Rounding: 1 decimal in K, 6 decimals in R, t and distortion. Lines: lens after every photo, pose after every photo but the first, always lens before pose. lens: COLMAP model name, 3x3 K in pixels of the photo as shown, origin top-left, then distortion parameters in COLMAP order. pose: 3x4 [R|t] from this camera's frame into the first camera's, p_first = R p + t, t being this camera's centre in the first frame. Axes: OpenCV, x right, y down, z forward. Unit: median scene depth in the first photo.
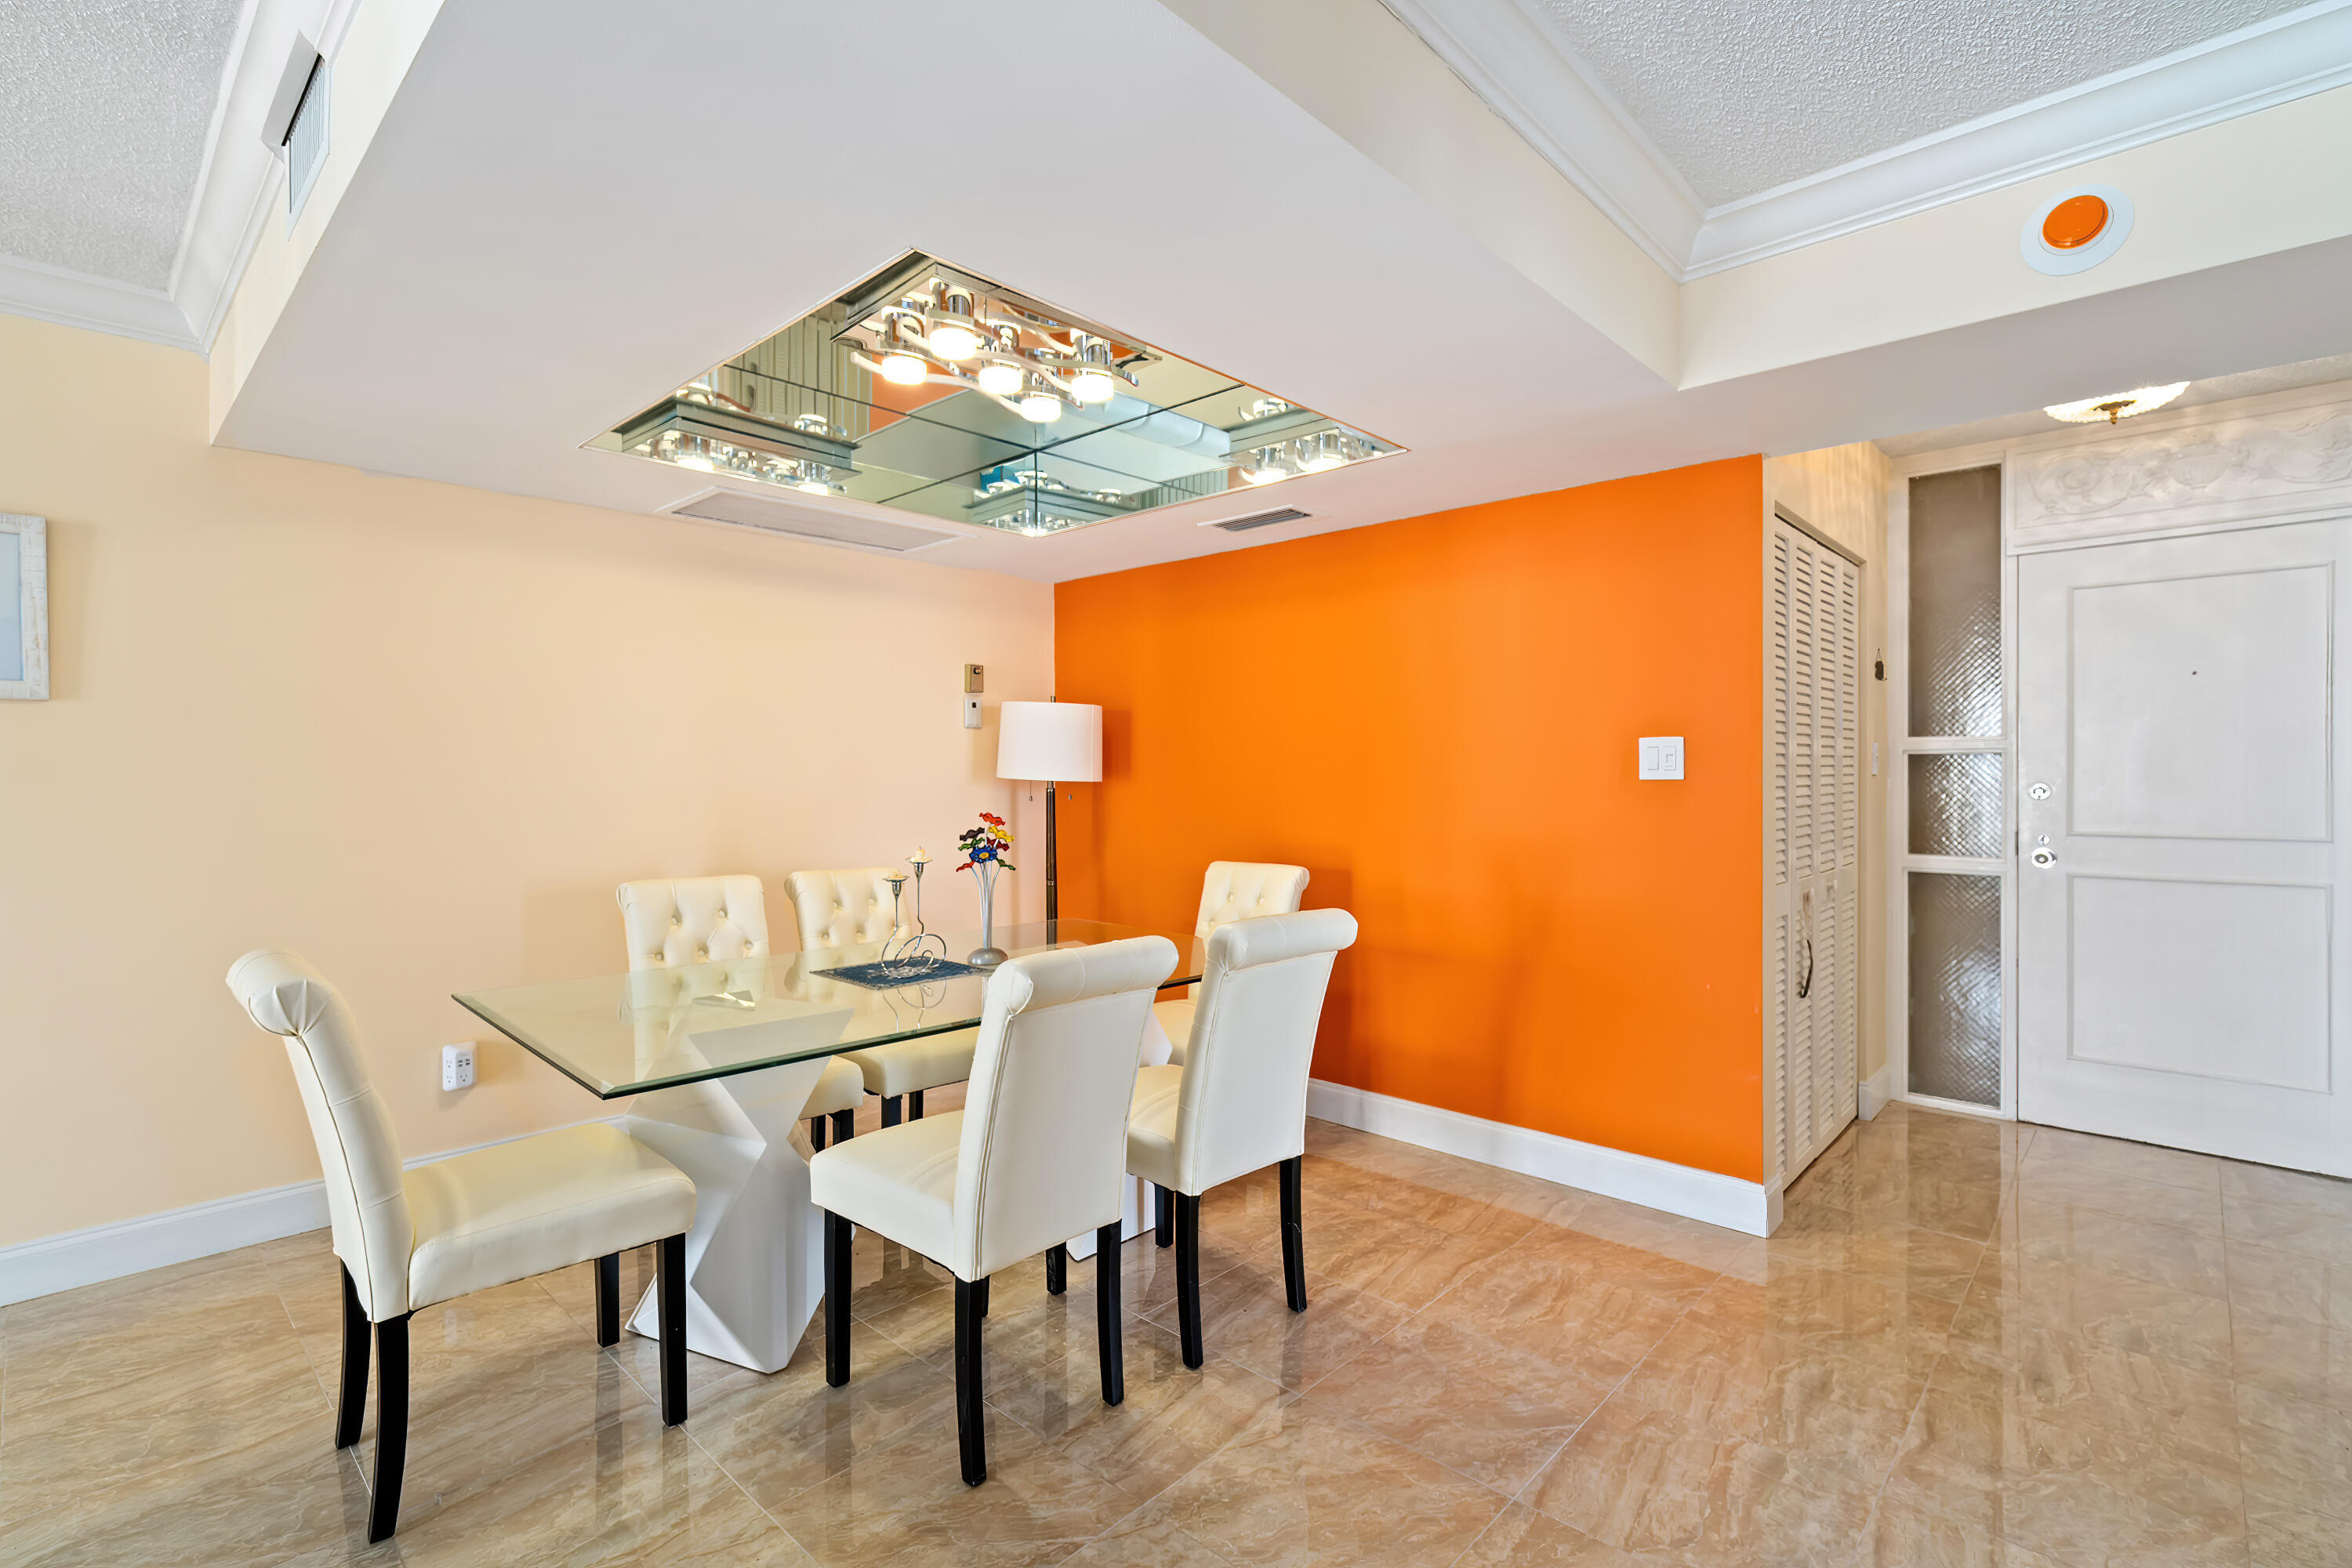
lens RADIAL K [[1075.5, 0, 1152.7], [0, 1075.5, 782.6], [0, 0, 1]] dist [-0.005023, 0.000125]
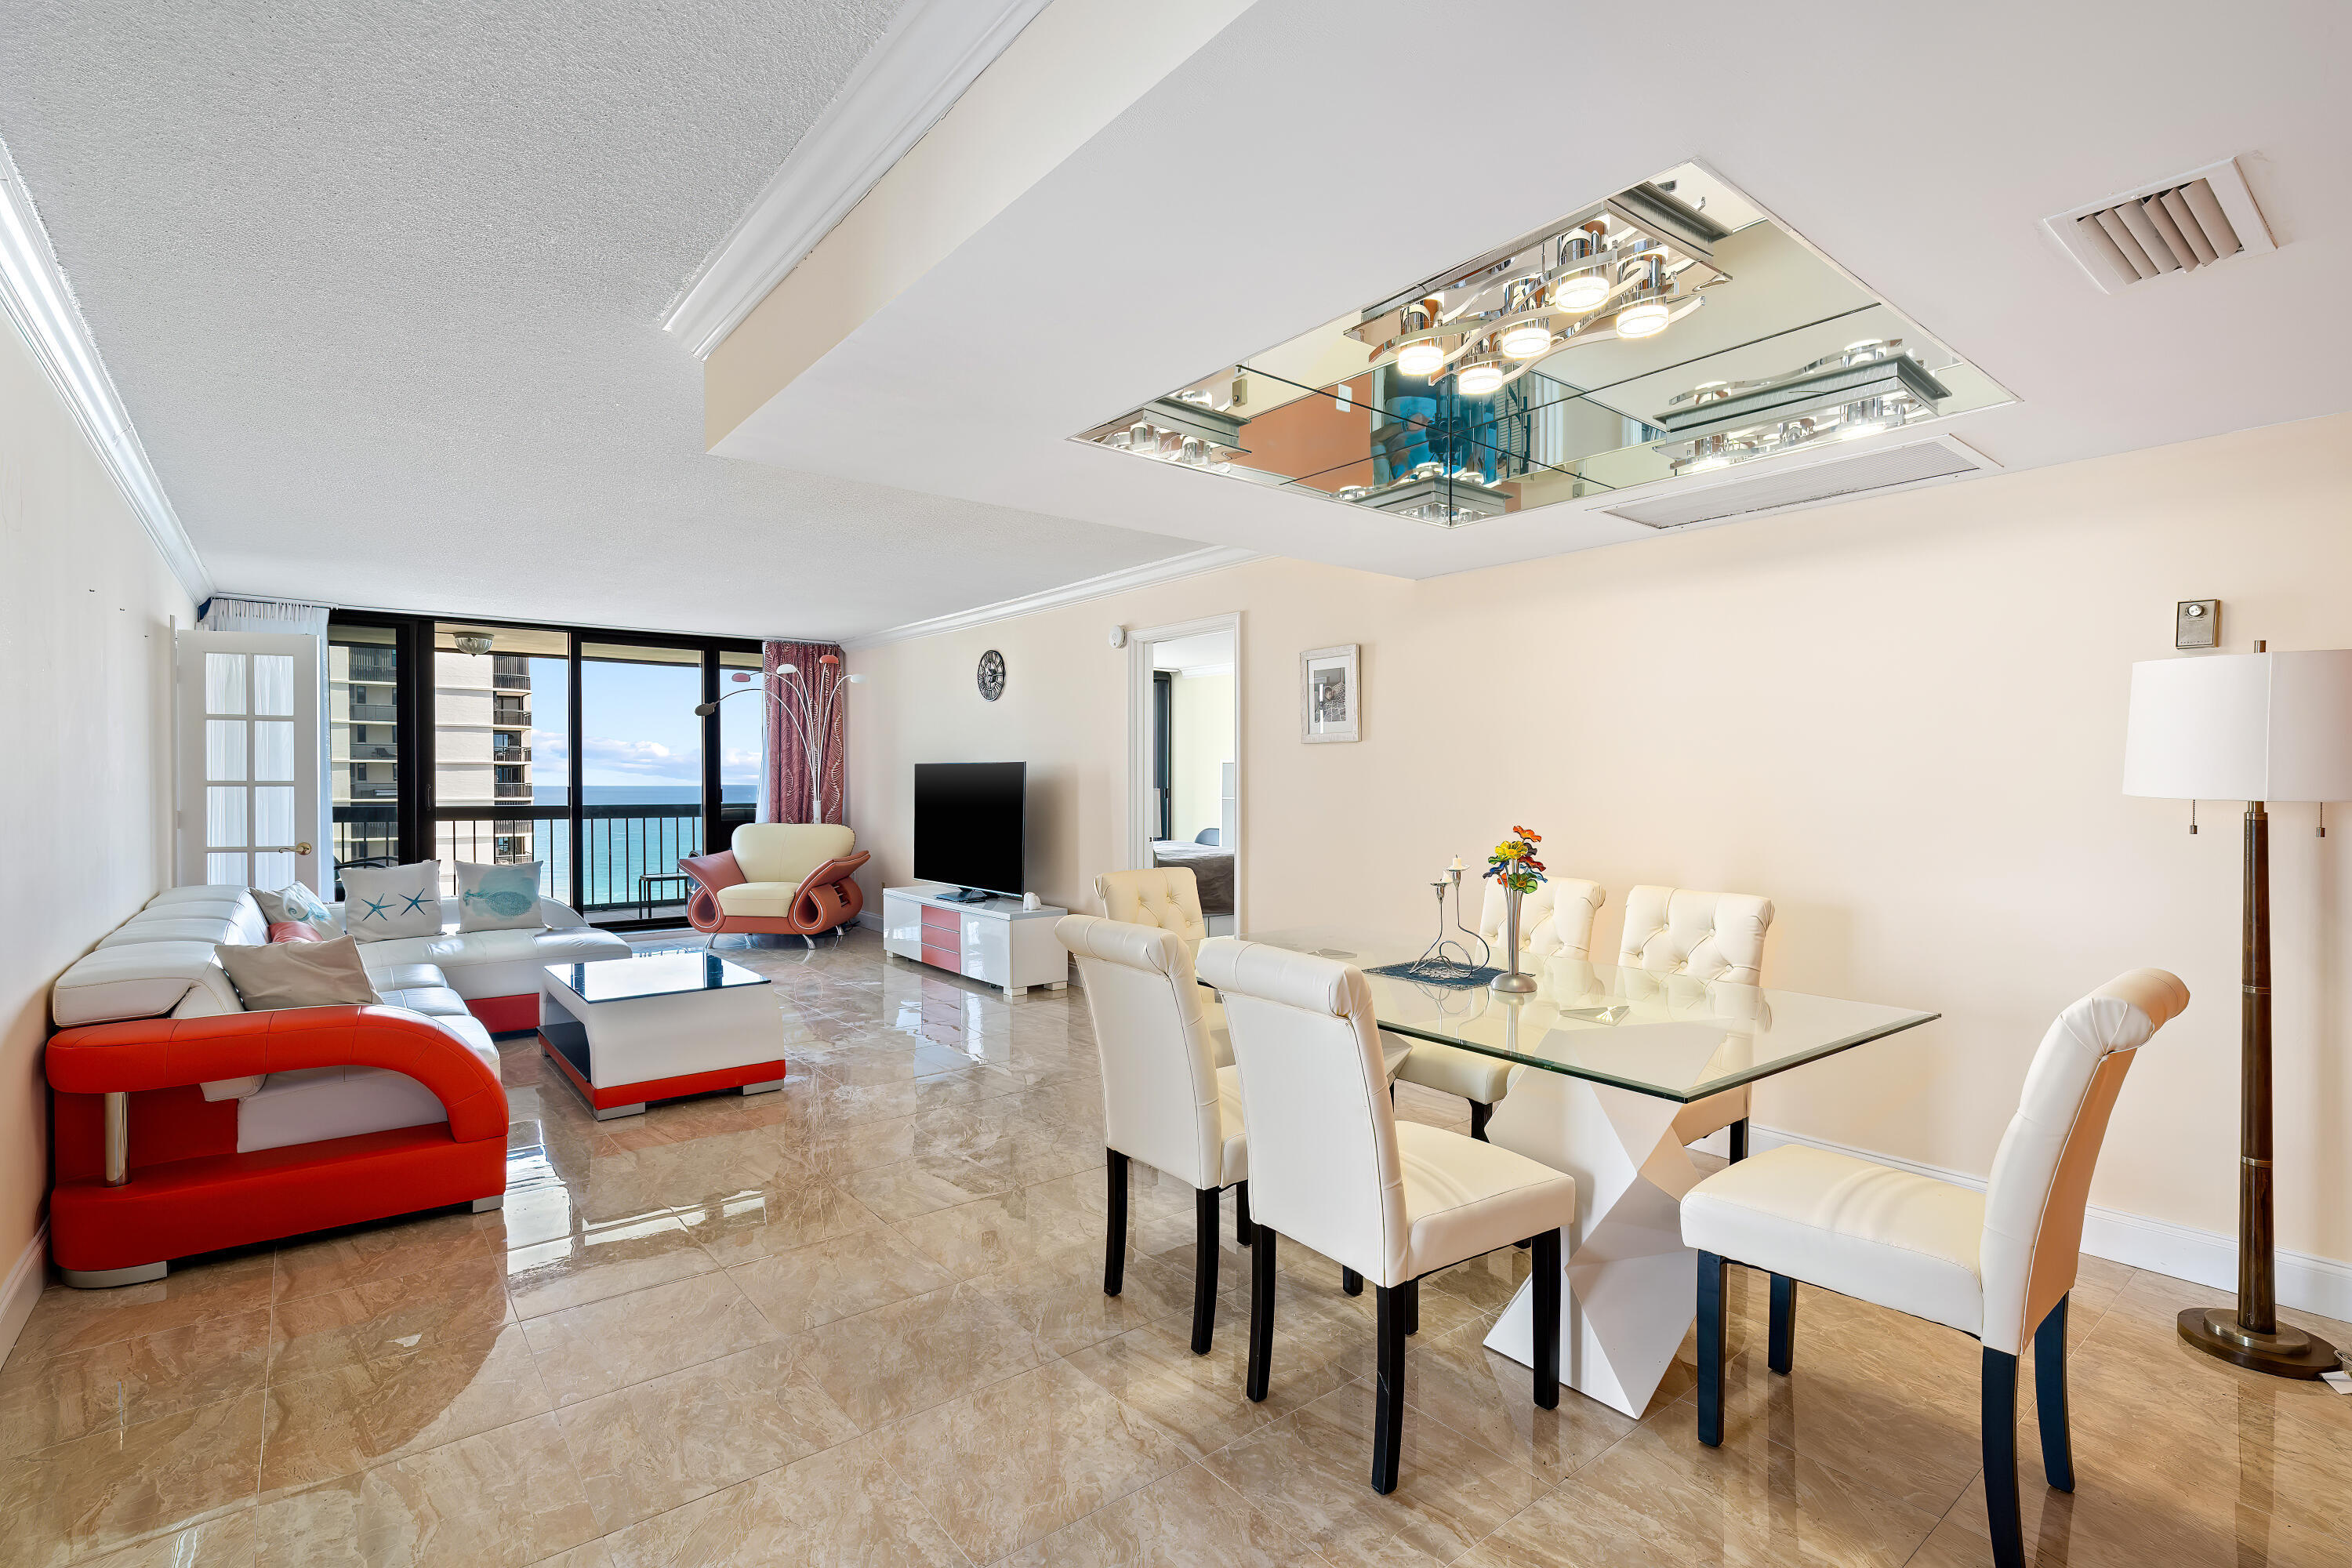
lens RADIAL K [[1075.5, 0, 1158.9], [0, 1075.5, 788.6], [0, 0, 1]] dist [-0.005023, 0.000125]
pose [[-0.137250, 0.009501, -0.990491, 0.745450], [-0.011549, 0.999871, 0.011191, -0.009783], [0.990469, 0.012975, -0.137123, 0.776203]]
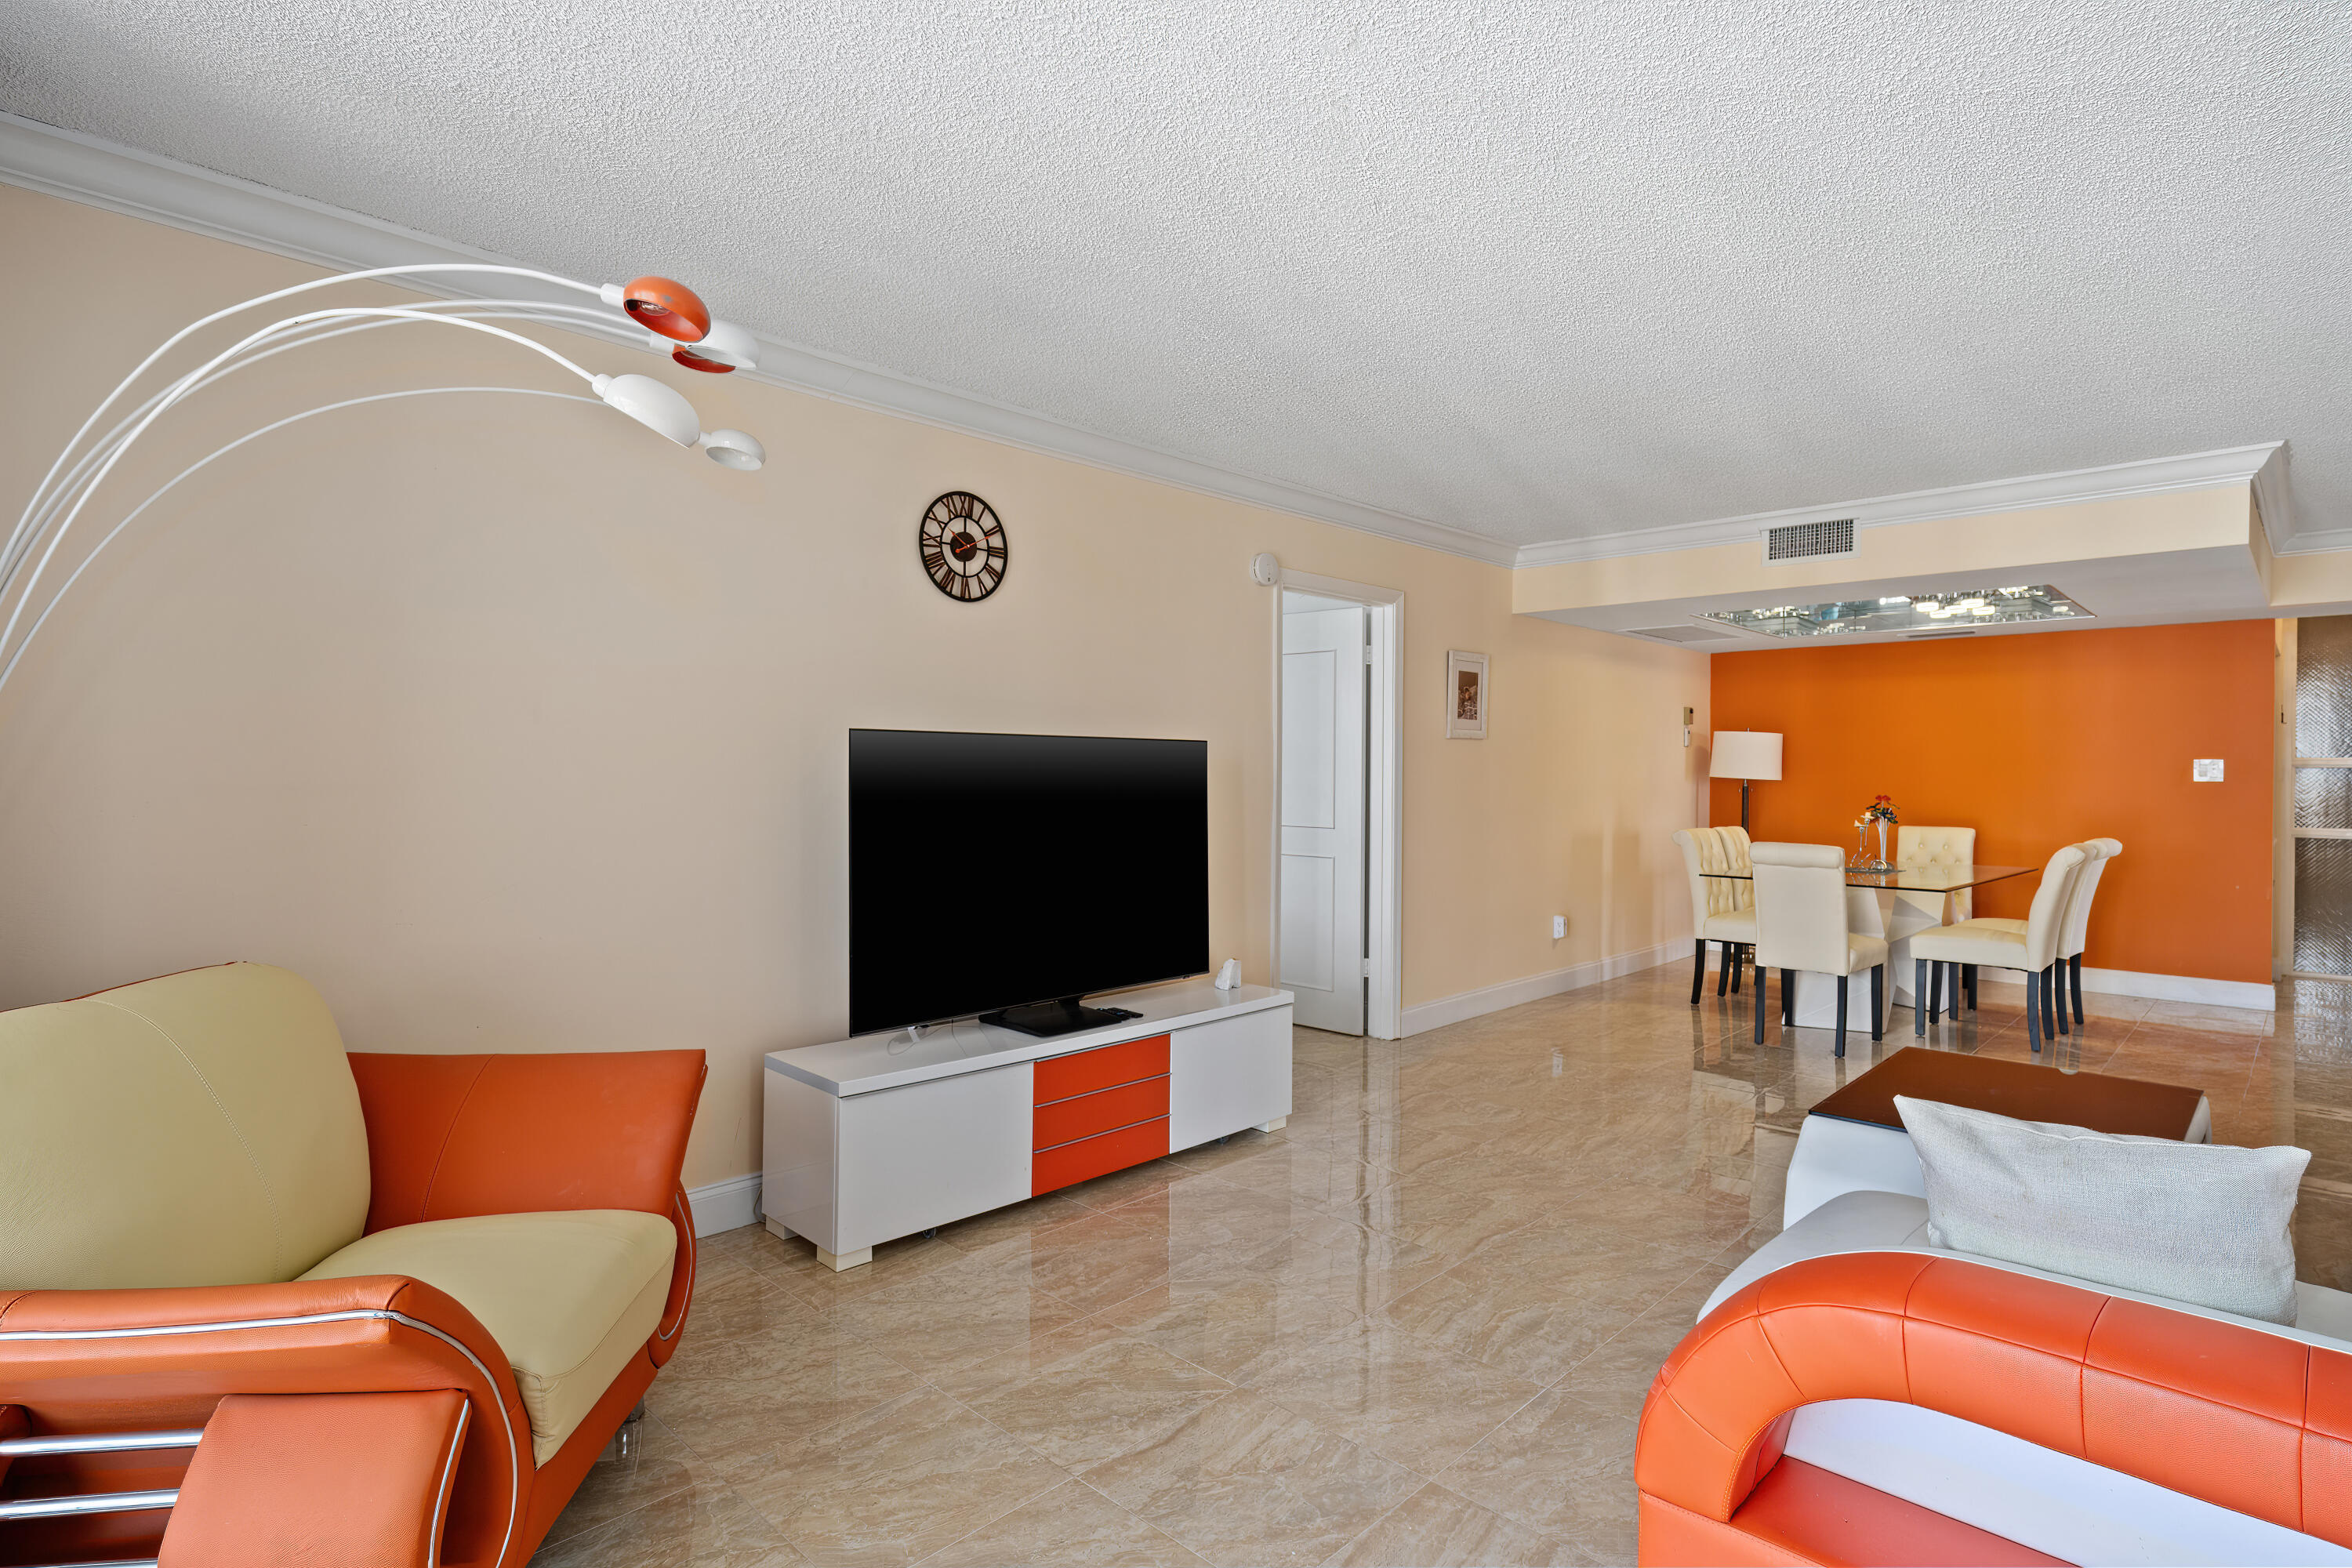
lens RADIAL K [[1296.2, 0, 1190.4], [0, 1296.2, 766.3], [0, 0, 1]] dist [0.011659, -0.001700]
pose [[0.999835, 0.004666, 0.017562, -1.413404], [-0.004296, 0.999769, -0.021044, 0.027814], [-0.017656, 0.020965, 0.999624, -1.329034]]
